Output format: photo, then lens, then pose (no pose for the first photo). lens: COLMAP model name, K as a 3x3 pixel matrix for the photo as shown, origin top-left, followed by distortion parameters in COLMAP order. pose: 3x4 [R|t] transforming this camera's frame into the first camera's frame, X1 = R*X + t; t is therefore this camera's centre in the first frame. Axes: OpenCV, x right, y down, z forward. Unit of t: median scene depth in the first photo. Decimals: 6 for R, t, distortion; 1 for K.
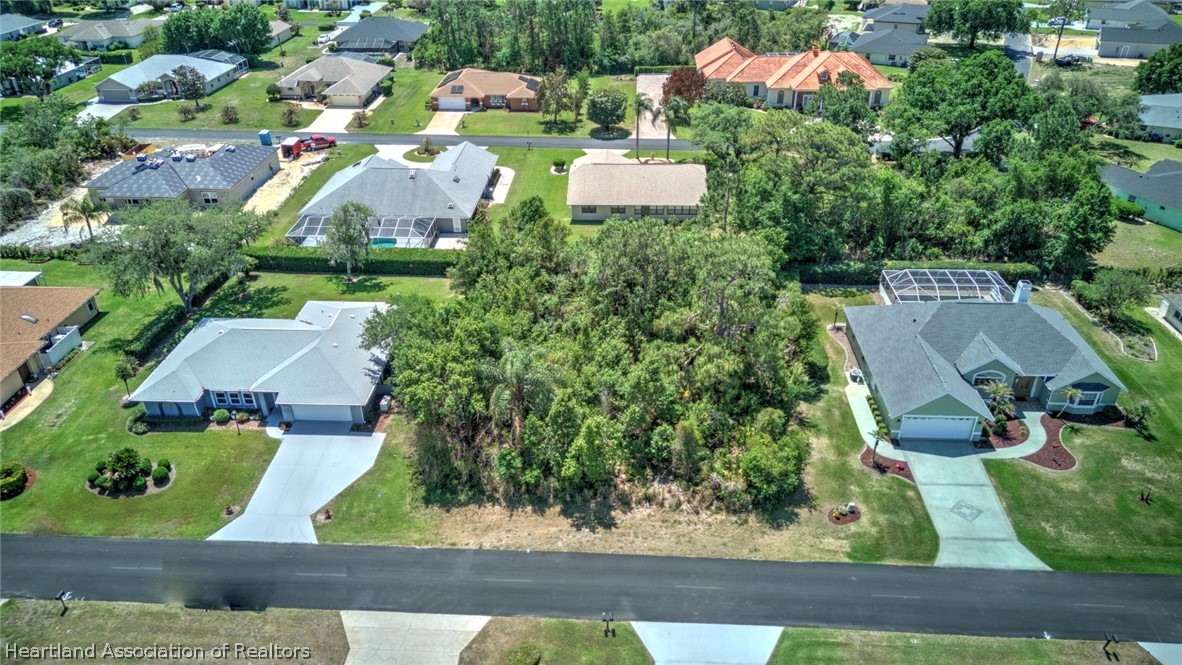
lens RADIAL K [[831.4, 0, 592.9], [0, 831.4, 331.3], [0, 0, 1]] dist [0.074694, -0.079217]
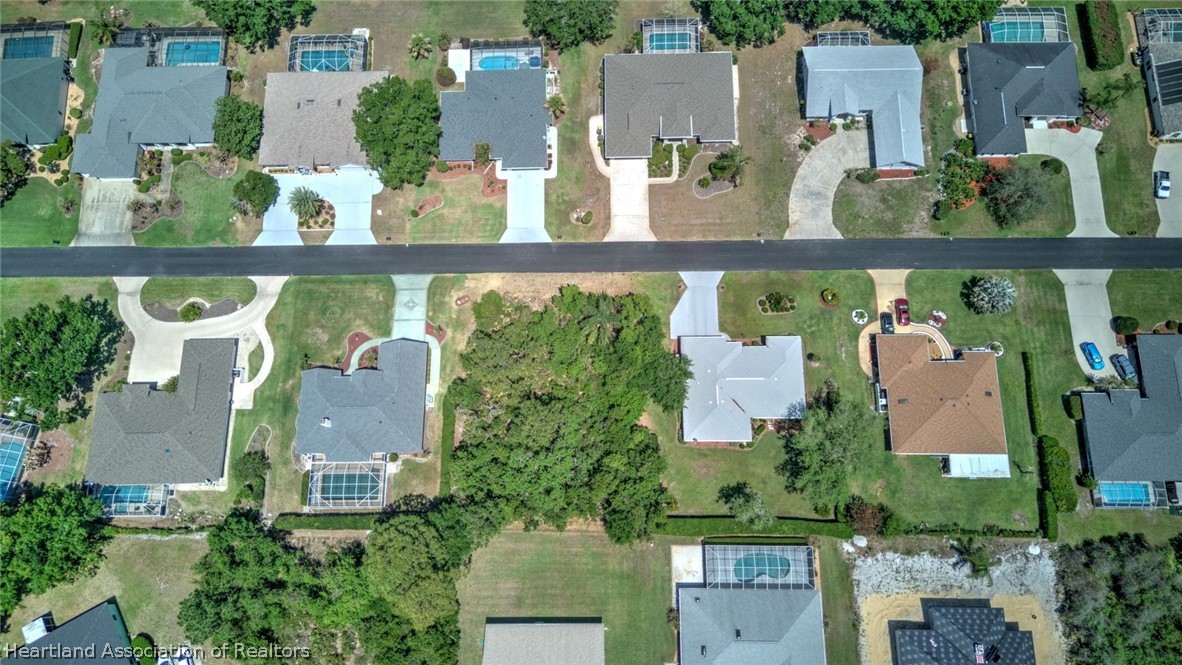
lens RADIAL K [[831.4, 0, 592.9], [0, 831.4, 331.3], [0, 0, 1]] dist [0.074694, -0.079217]
pose [[-0.998151, 0.058193, 0.017546, -0.102781], [0.001772, -0.260691, 0.965421, -2.042825], [0.060755, 0.963667, 0.260106, 0.489438]]
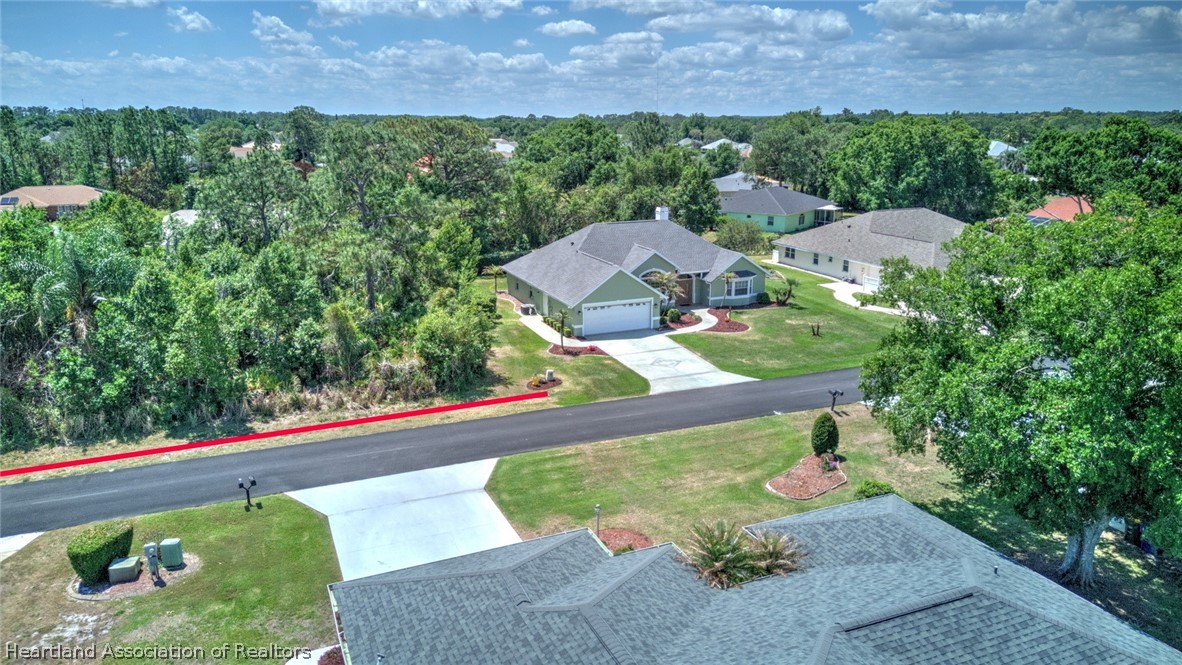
lens RADIAL K [[831.4, 0, 592.9], [0, 831.4, 331.3], [0, 0, 1]] dist [0.074694, -0.079217]
pose [[0.904794, -0.103536, 0.413071, 0.002282], [0.215240, 0.948159, -0.233809, 0.370714], [-0.367450, 0.300458, 0.880174, 0.222770]]
